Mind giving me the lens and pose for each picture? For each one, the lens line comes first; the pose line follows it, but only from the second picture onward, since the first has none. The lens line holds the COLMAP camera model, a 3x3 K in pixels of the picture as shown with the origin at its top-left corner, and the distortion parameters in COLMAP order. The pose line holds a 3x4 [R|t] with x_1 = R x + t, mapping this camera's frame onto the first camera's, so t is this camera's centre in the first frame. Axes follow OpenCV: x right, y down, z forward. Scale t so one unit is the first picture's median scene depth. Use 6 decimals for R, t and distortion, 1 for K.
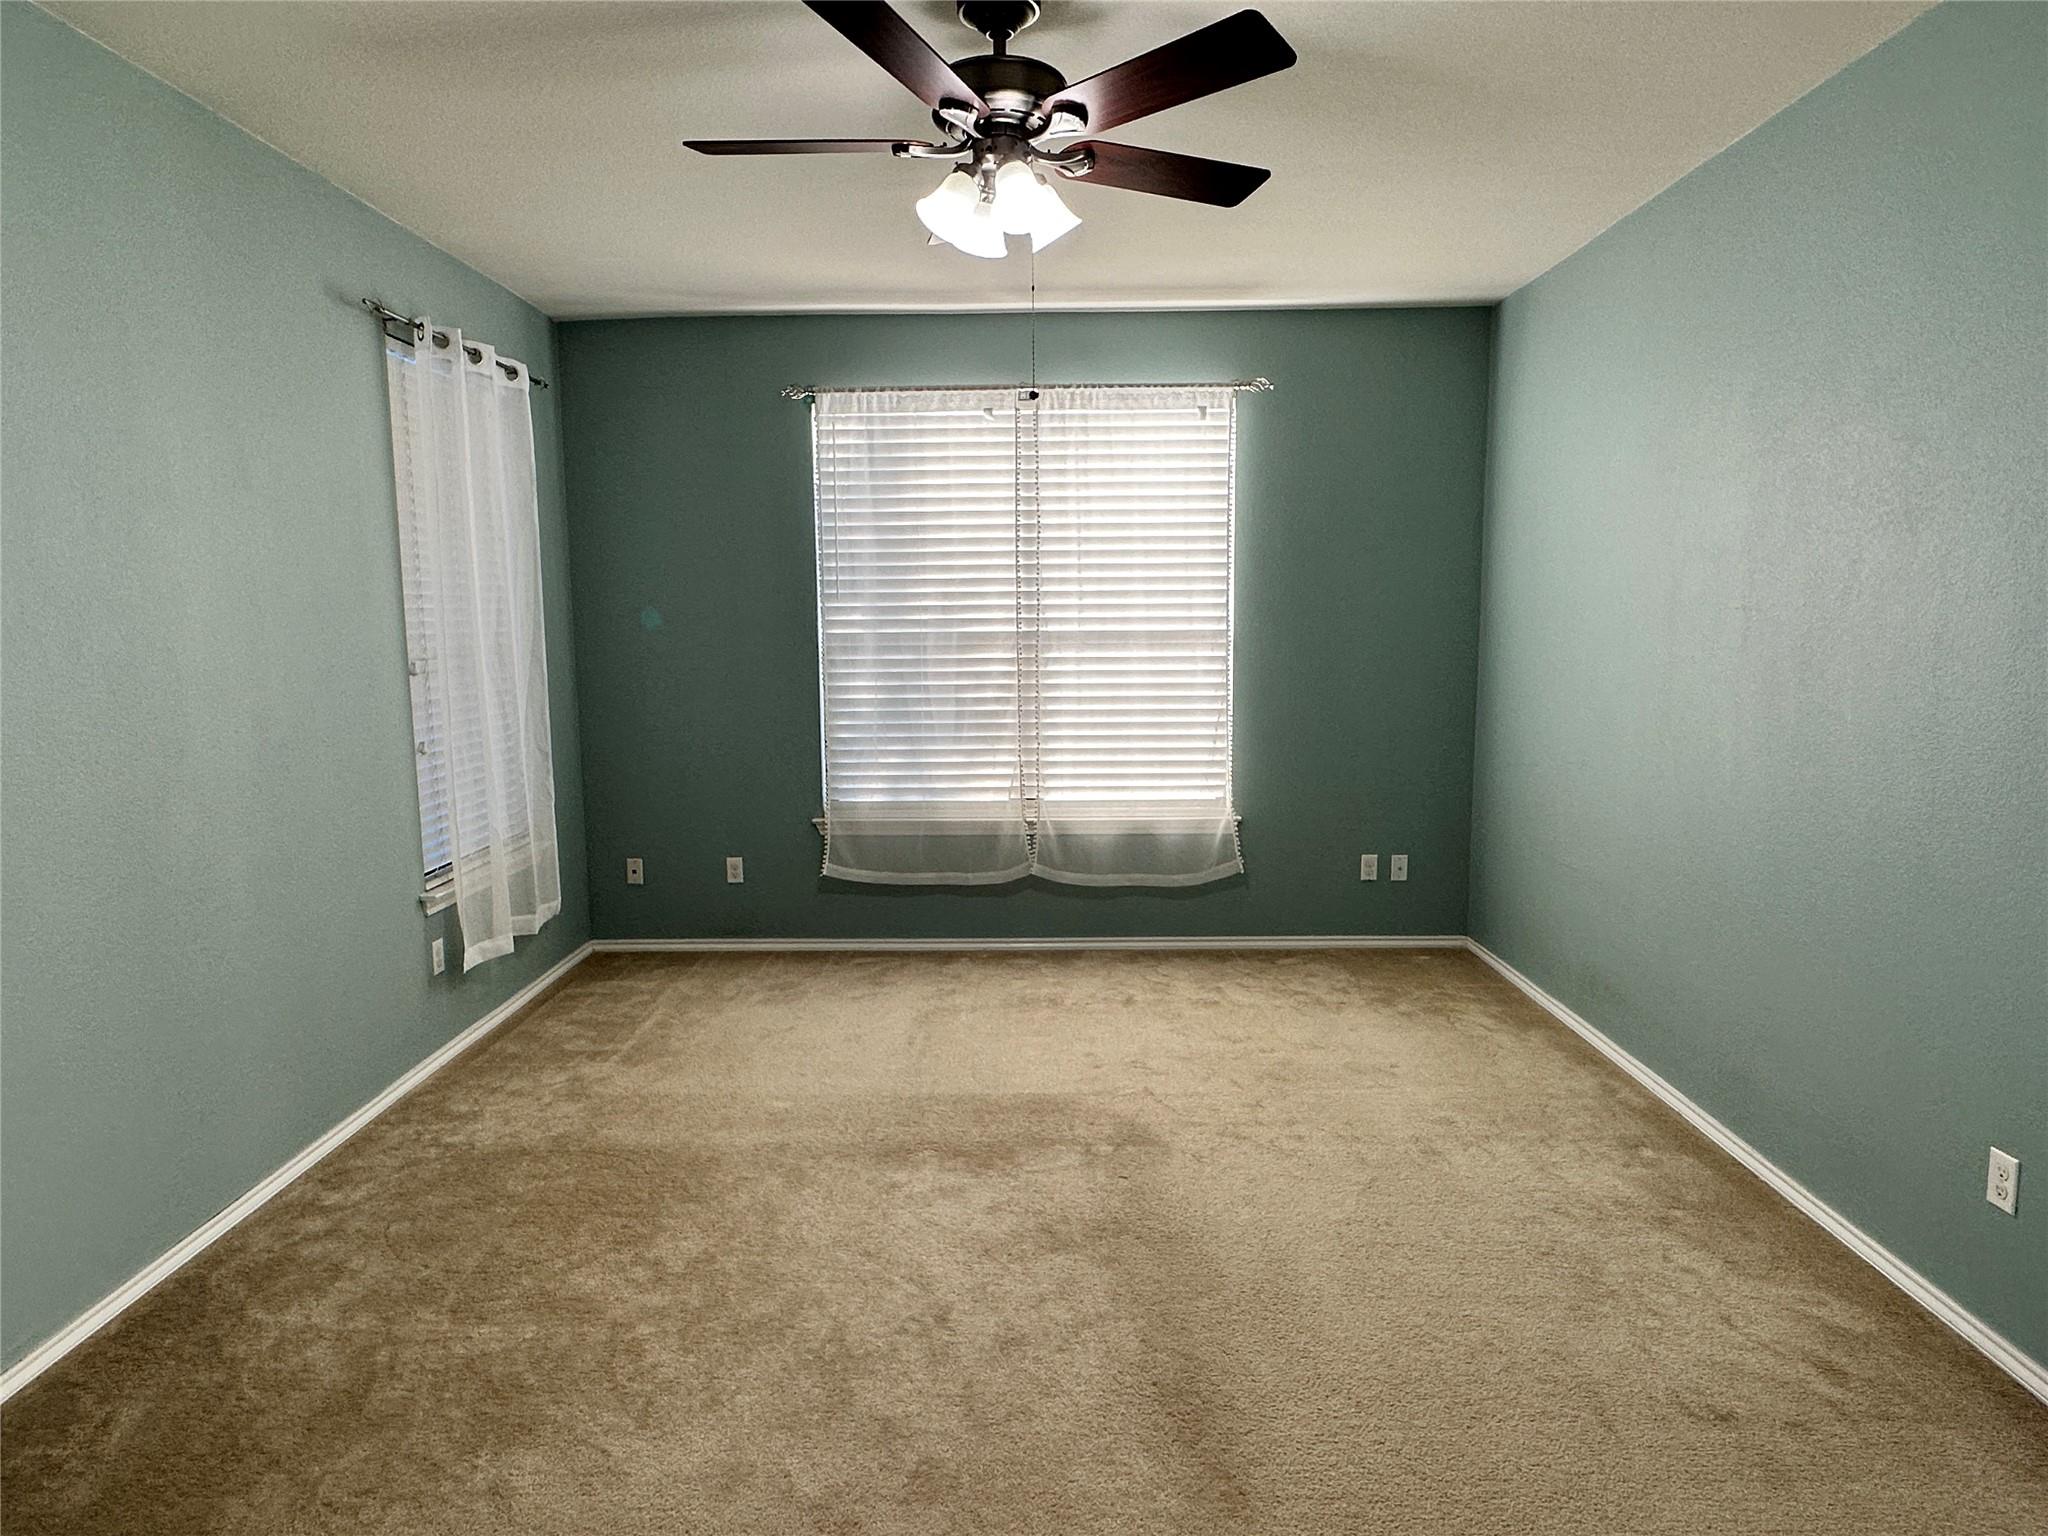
lens RADIAL K [[1190.4, 0, 1018.8], [0, 1190.4, 772.7], [0, 0, 1]] dist [-0.005631, 0.000384]
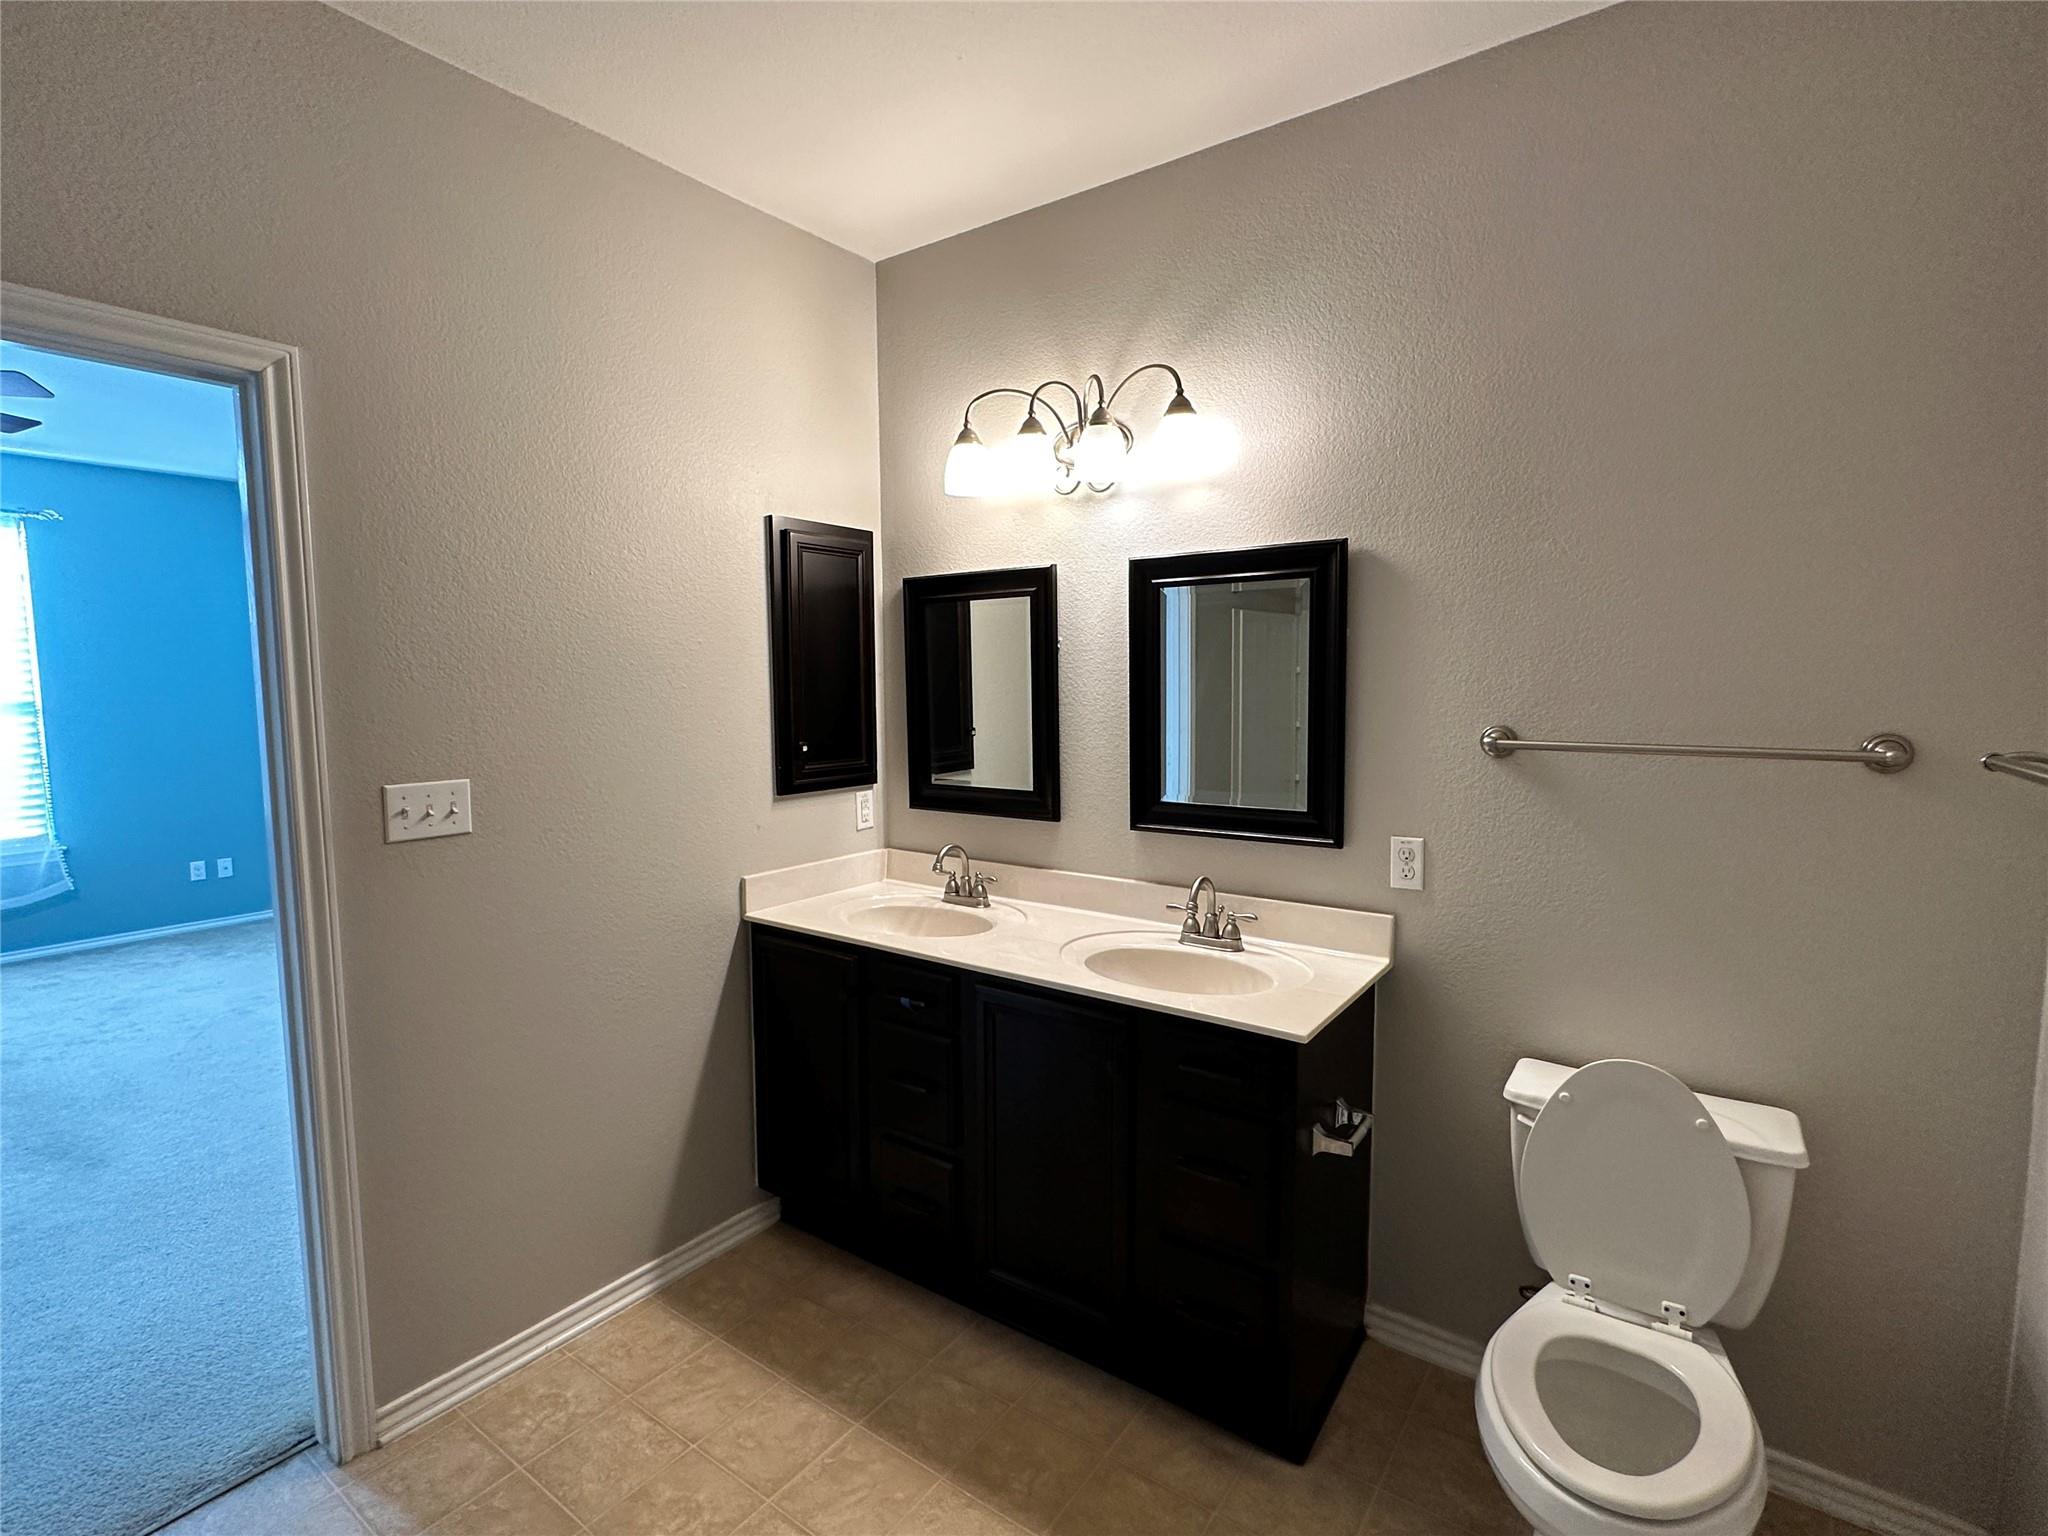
lens RADIAL K [[963.9, 0, 1022.2], [0, 963.9, 763.7], [0, 0, 1]] dist [0.001127, -0.000493]
pose [[0.565402, -0.066309, 0.822146, -0.085650], [0.109291, 0.993997, 0.005008, 0.059839], [-0.817543, 0.087022, 0.569255, -0.477450]]
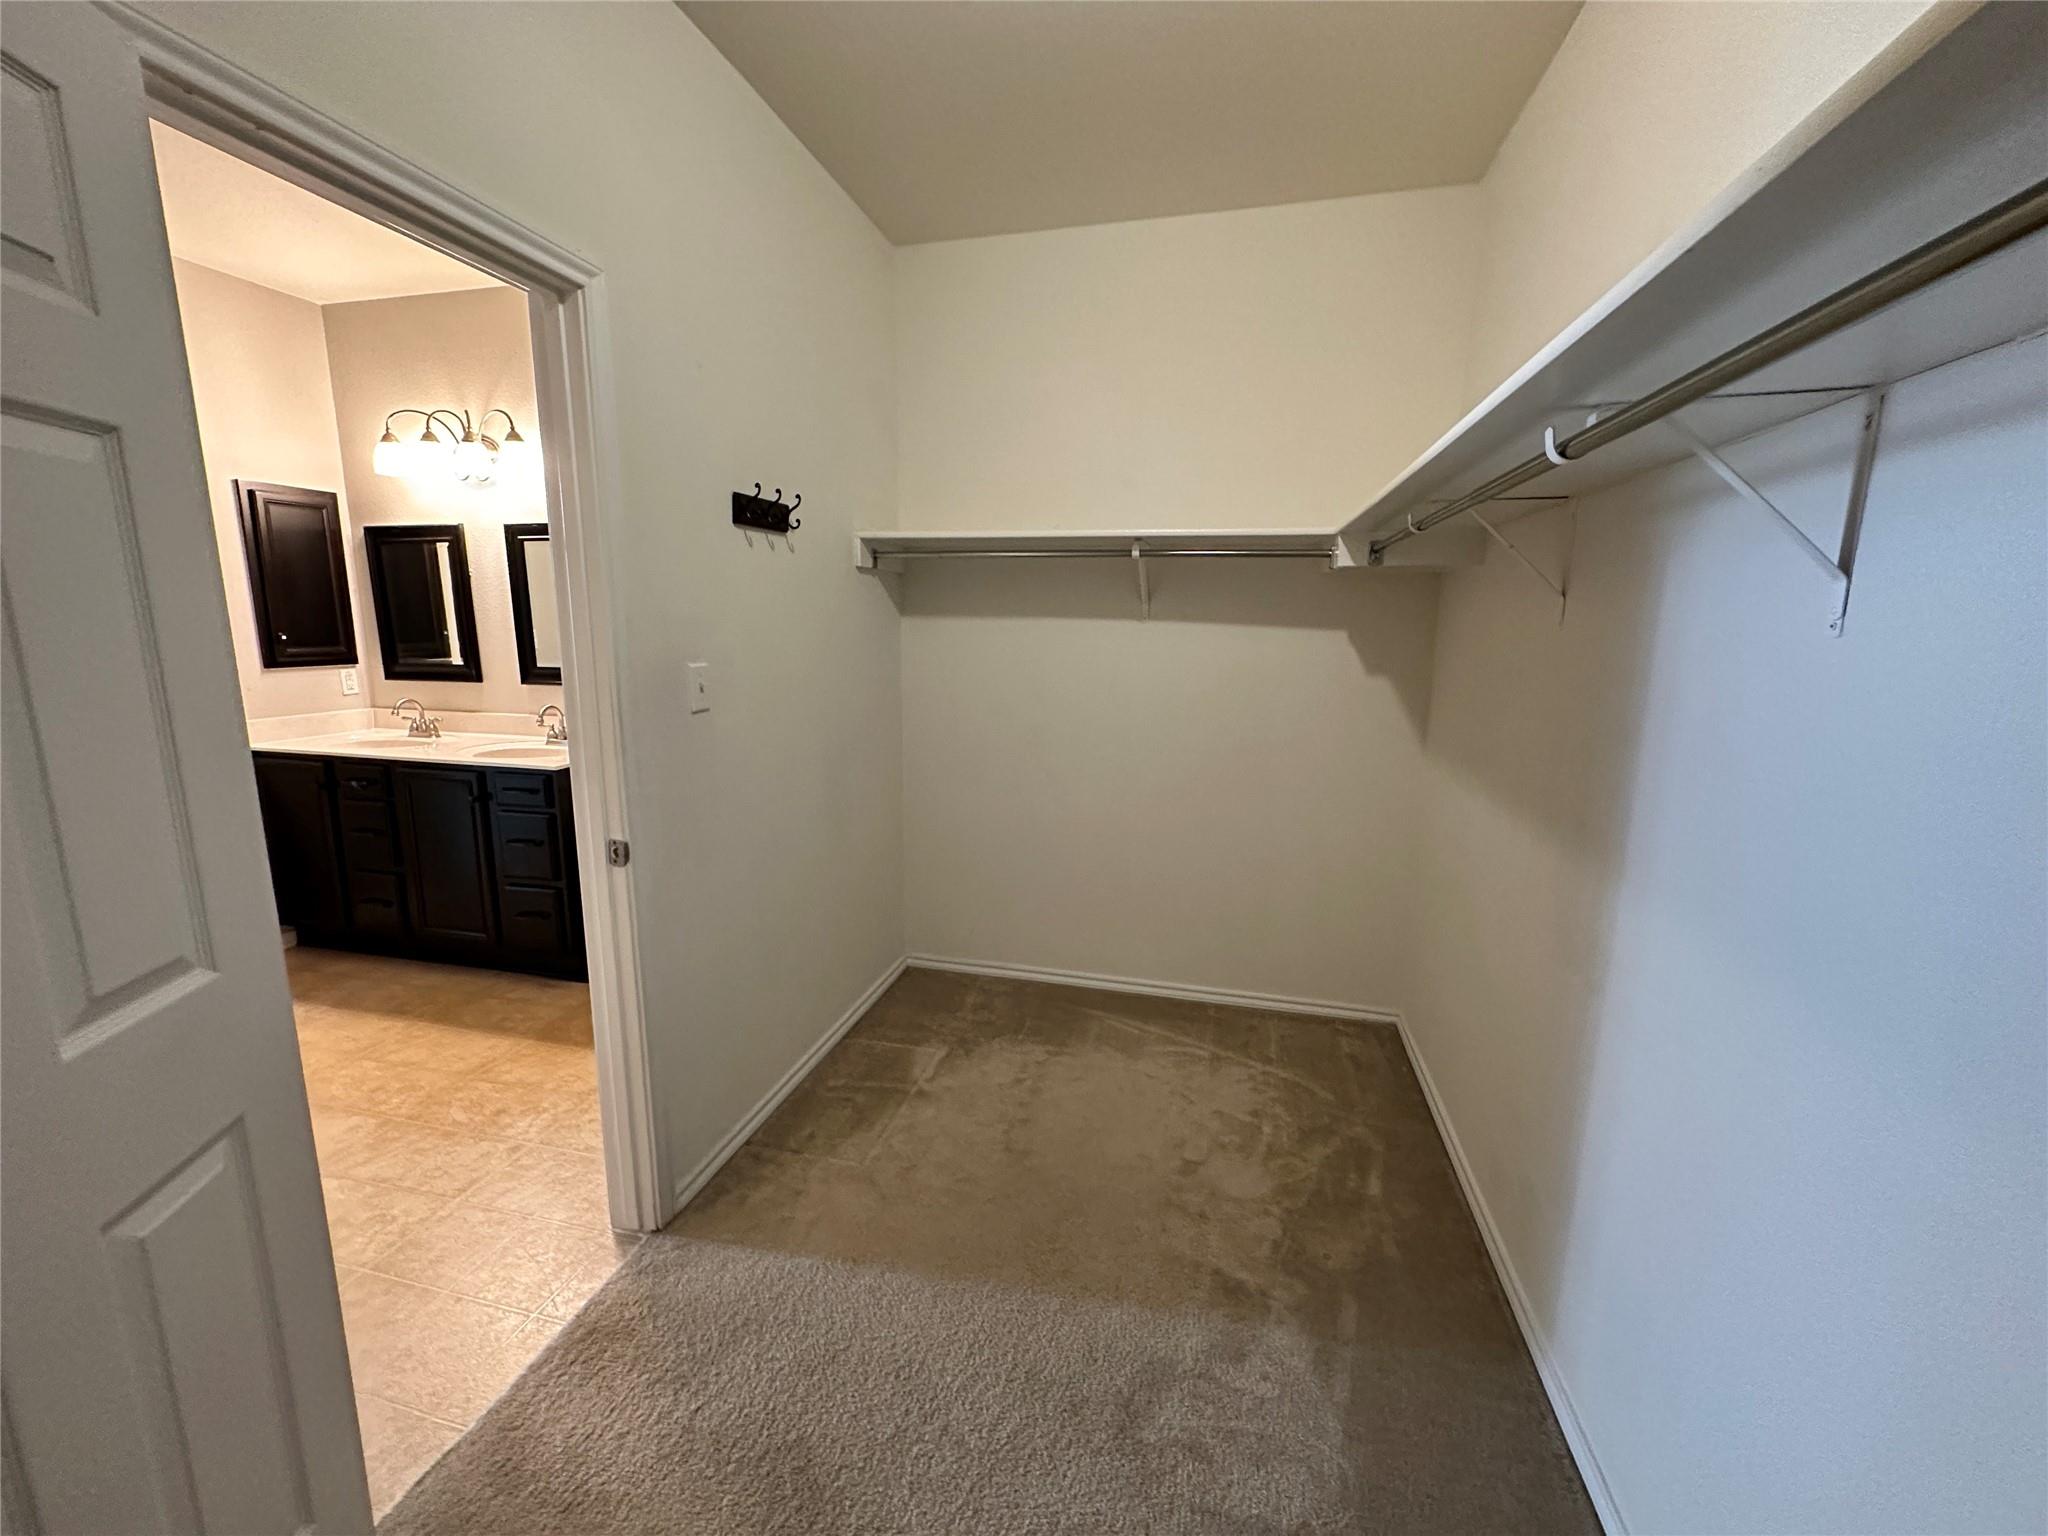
lens RADIAL K [[814.1, 0, 1016.5], [0, 814.1, 763.8], [0, 0, 1]] dist [-0.001758, 0.001114]
pose [[0.229232, -0.159540, 0.960208, -0.454475], [0.117540, 0.983795, 0.135398, 0.207664], [-0.966249, 0.081825, 0.244269, -1.277193]]
